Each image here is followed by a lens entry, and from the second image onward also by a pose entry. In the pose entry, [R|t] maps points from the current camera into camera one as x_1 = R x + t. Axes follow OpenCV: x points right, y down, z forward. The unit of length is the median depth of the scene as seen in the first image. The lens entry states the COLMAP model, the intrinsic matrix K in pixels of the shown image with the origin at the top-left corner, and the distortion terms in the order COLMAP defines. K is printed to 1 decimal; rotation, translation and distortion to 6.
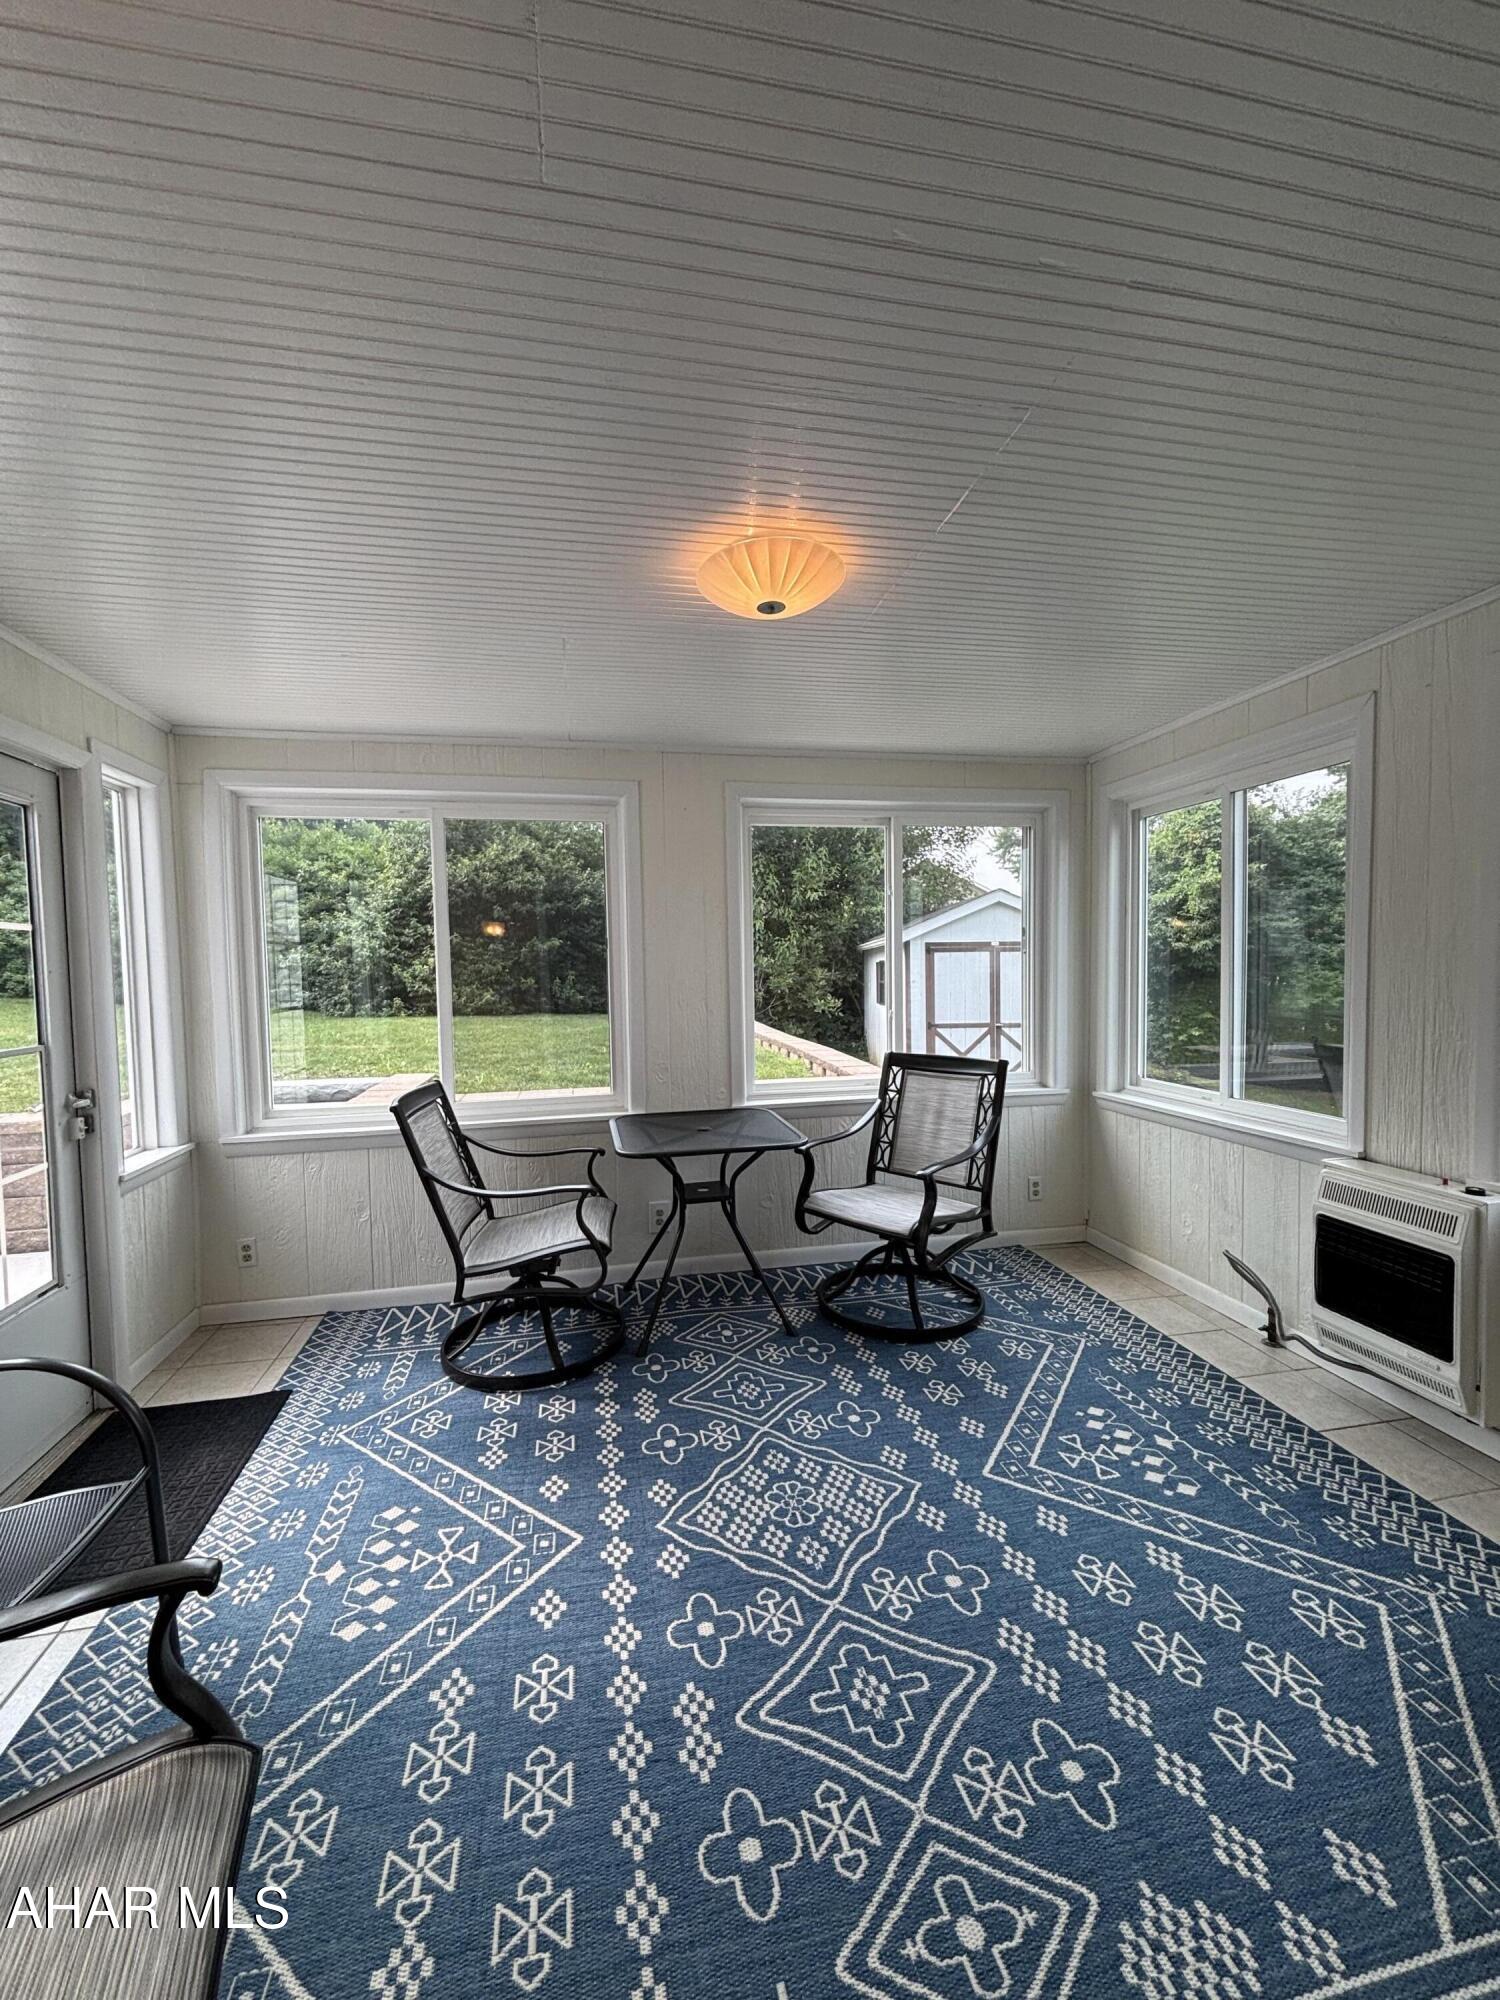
lens RADIAL K [[817.4, 0, 759.8], [0, 817.4, 996.2], [0, 0, 1]] dist [-0.014786, 0.006712]
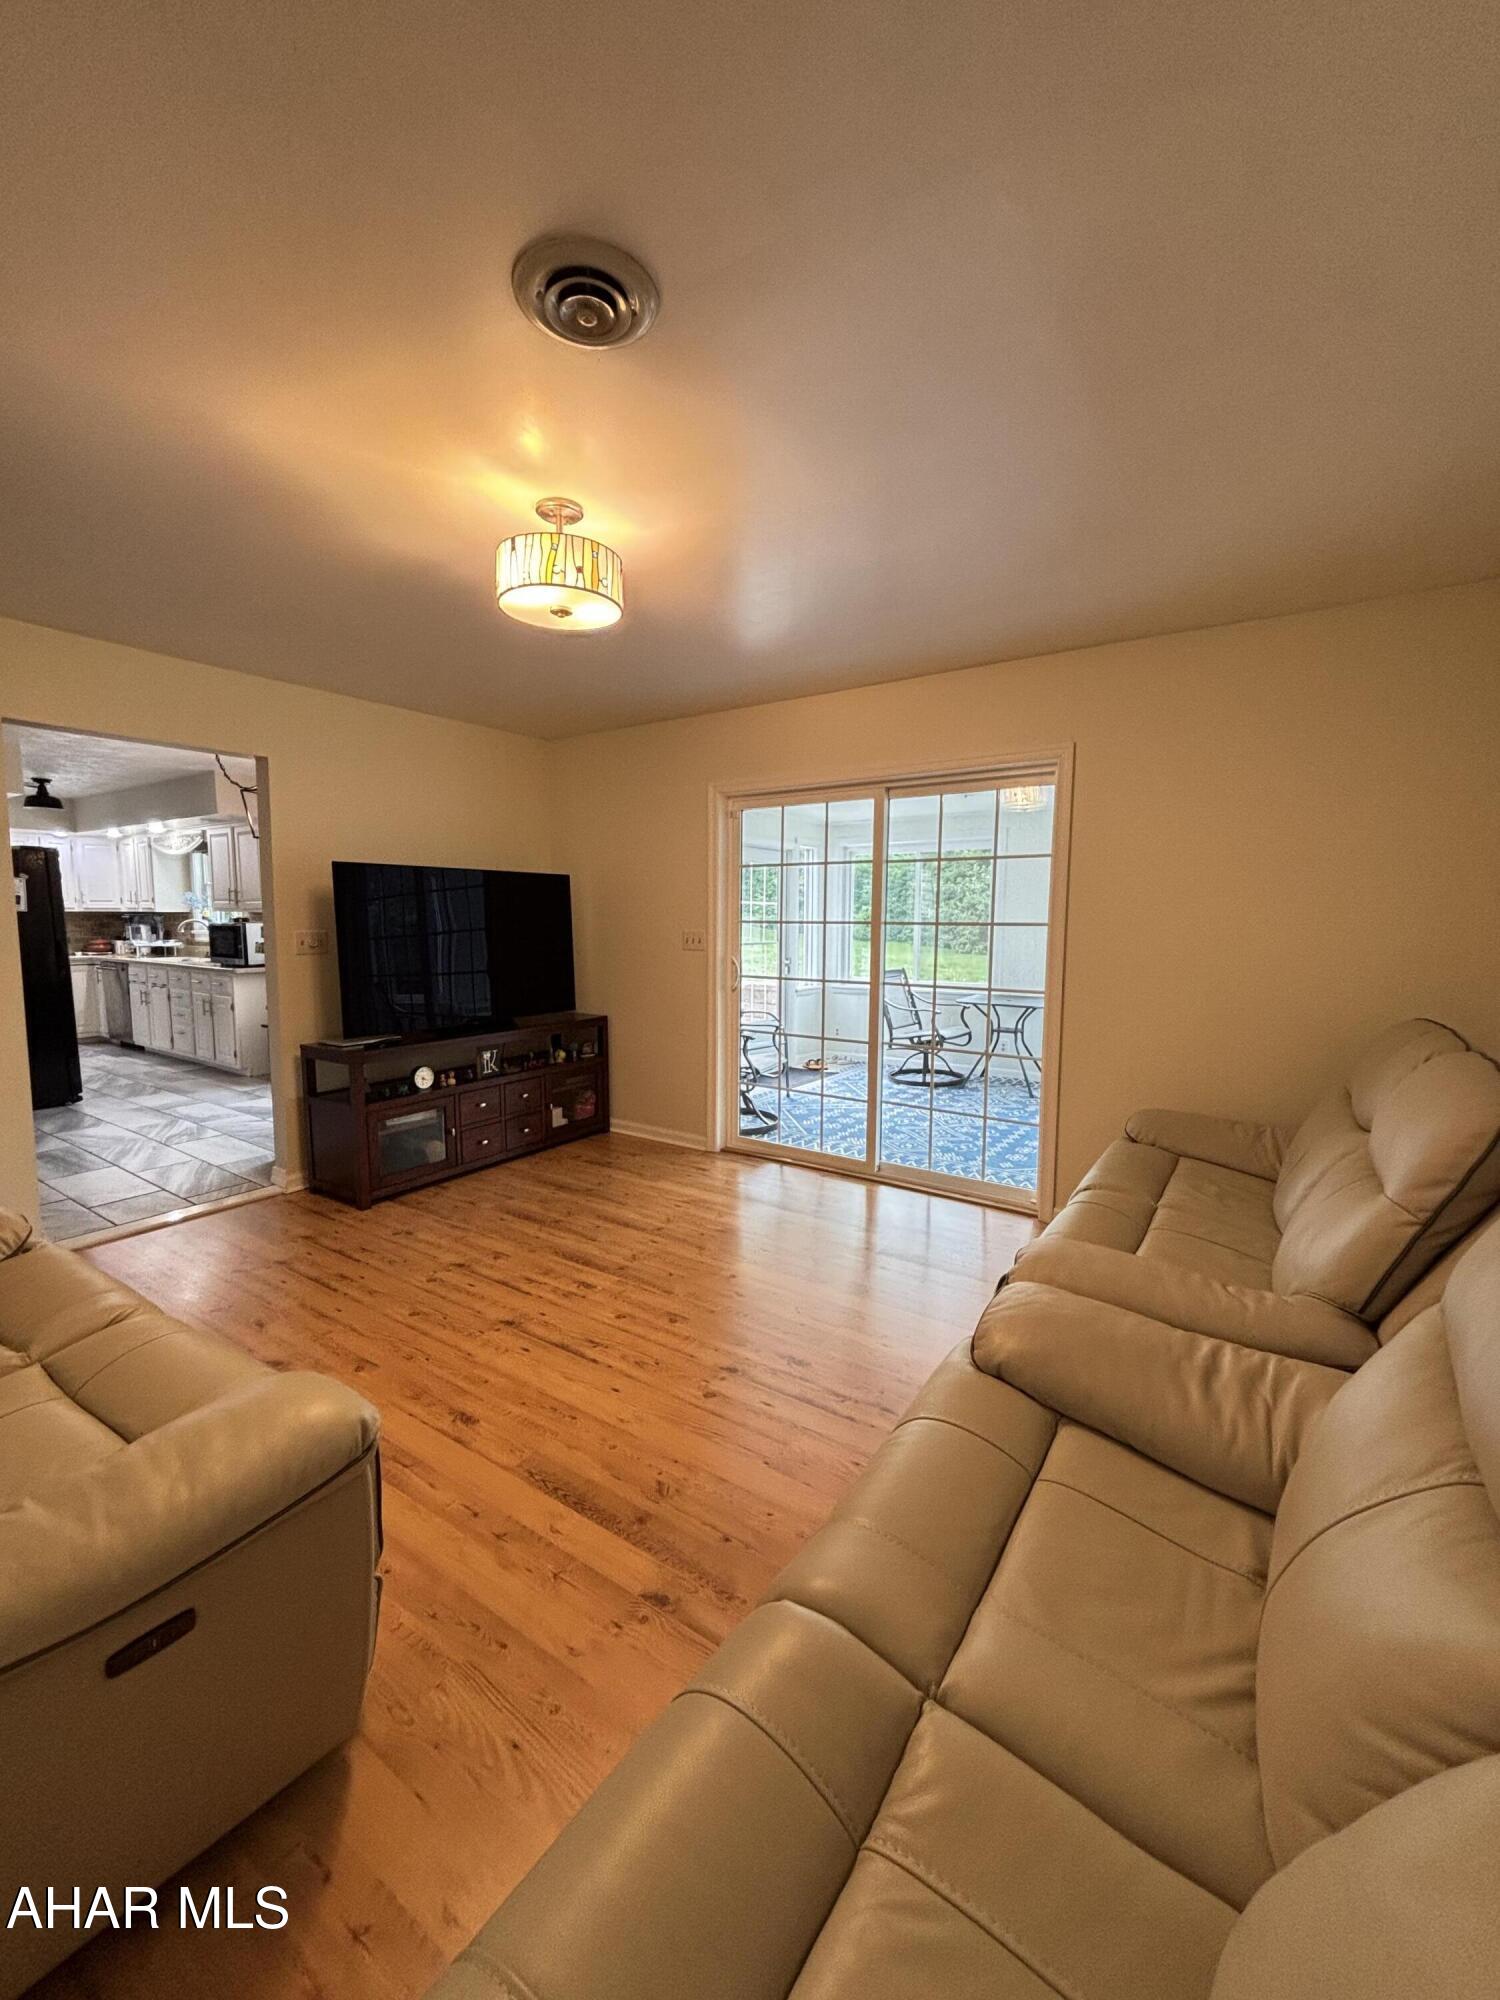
lens RADIAL K [[817.4, 0, 759.8], [0, 817.4, 996.2], [0, 0, 1]] dist [-0.014786, 0.006712]
pose [[0.698355, 0.093044, -0.709678, 2.020135], [-0.052859, 0.995512, 0.078502, 0.056173], [0.713797, -0.017310, 0.700139, -1.924208]]
